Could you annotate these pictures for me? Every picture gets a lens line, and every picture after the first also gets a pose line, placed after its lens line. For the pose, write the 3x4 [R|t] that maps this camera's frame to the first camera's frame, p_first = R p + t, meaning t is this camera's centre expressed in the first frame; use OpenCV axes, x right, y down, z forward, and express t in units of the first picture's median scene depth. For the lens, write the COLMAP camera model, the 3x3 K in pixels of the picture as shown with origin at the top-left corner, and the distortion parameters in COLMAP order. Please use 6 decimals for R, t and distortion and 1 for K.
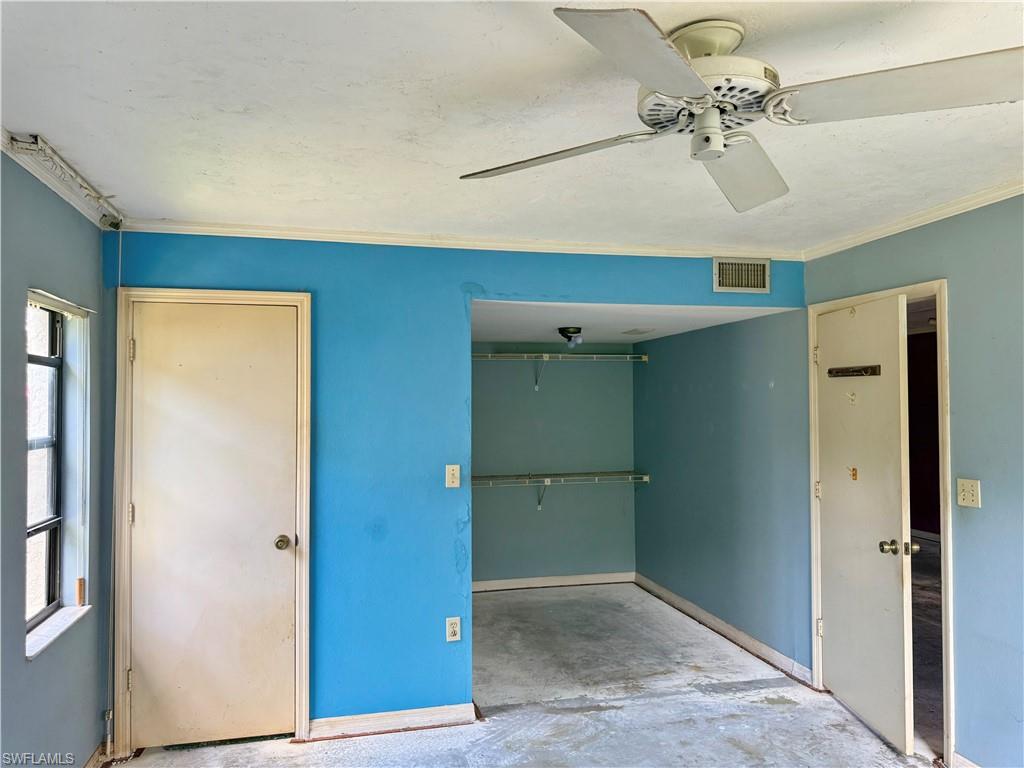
lens RADIAL K [[733.7, 0, 512.0], [0, 733.7, 384.0], [0, 0, 1]] dist [0.003684, -0.003722]
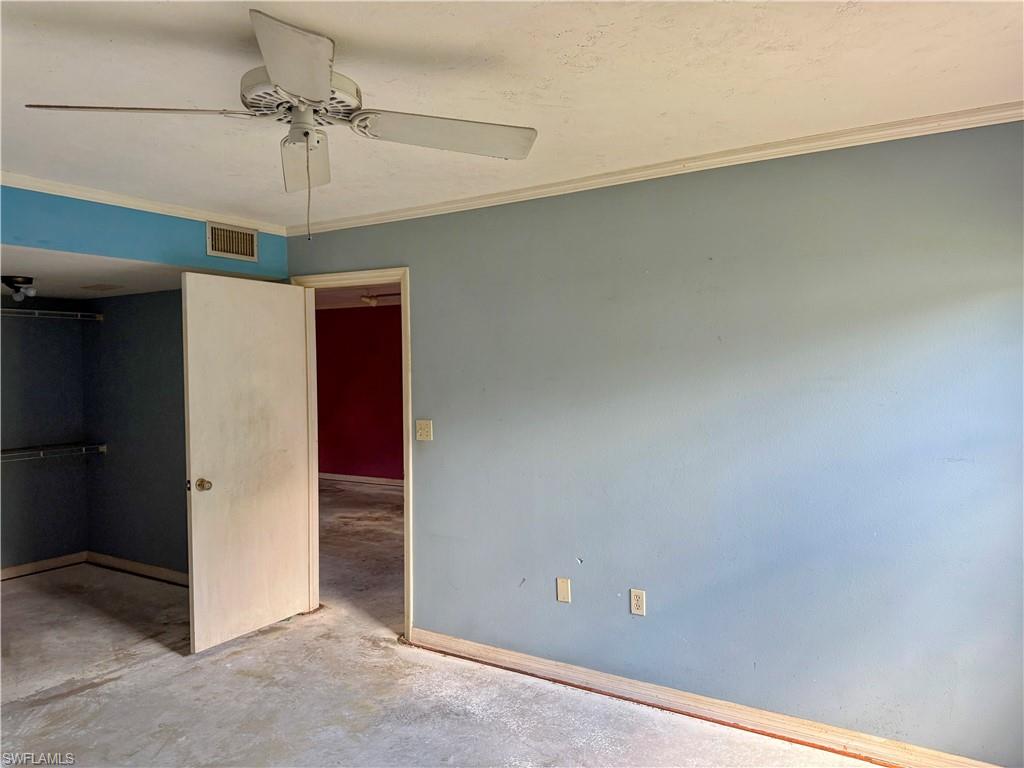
lens RADIAL K [[729.6, 0, 512.0], [0, 729.6, 384.0], [0, 0, 1]] dist [0.052264, -0.005099]
pose [[0.722066, -0.016846, 0.691619, -0.151860], [-0.013271, 0.999182, 0.038193, 0.010552], [-0.691697, -0.036757, 0.721252, -0.050973]]
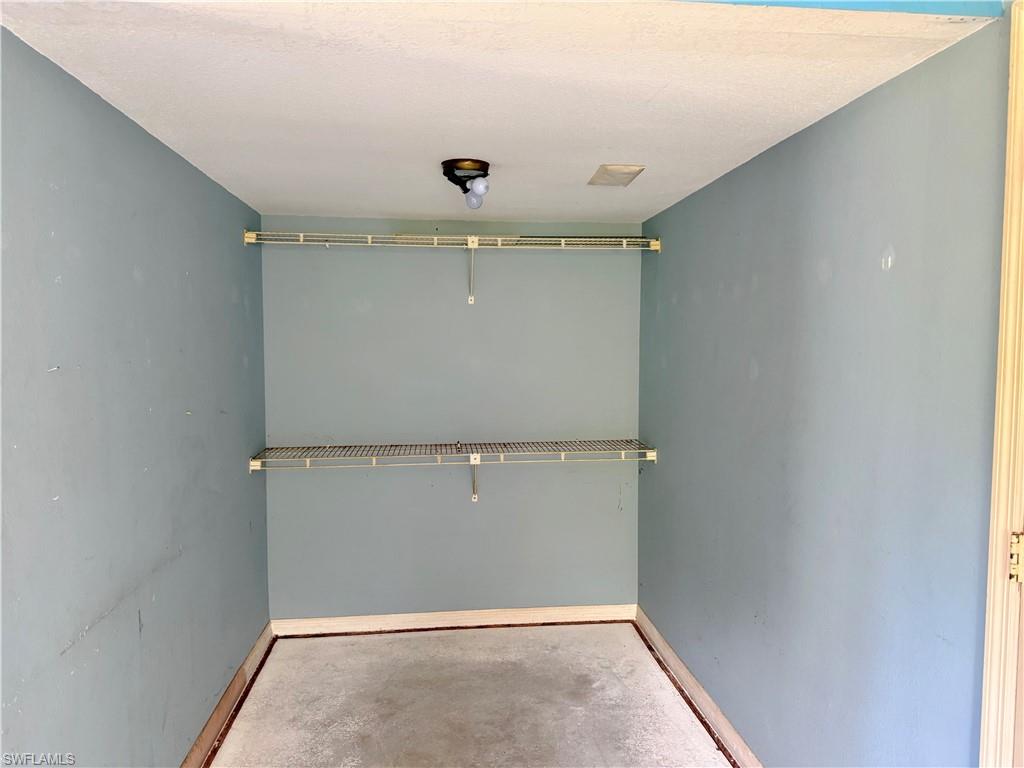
lens RADIAL K [[733.0, 0, 529.1], [0, 733.0, 401.7], [0, 0, 1]] dist [0.049430, -0.001121]
pose [[0.993029, 0.013484, -0.117097, 0.257785], [-0.000714, 0.994105, 0.108418, 0.039856], [0.117869, -0.107579, 0.987185, 0.705744]]
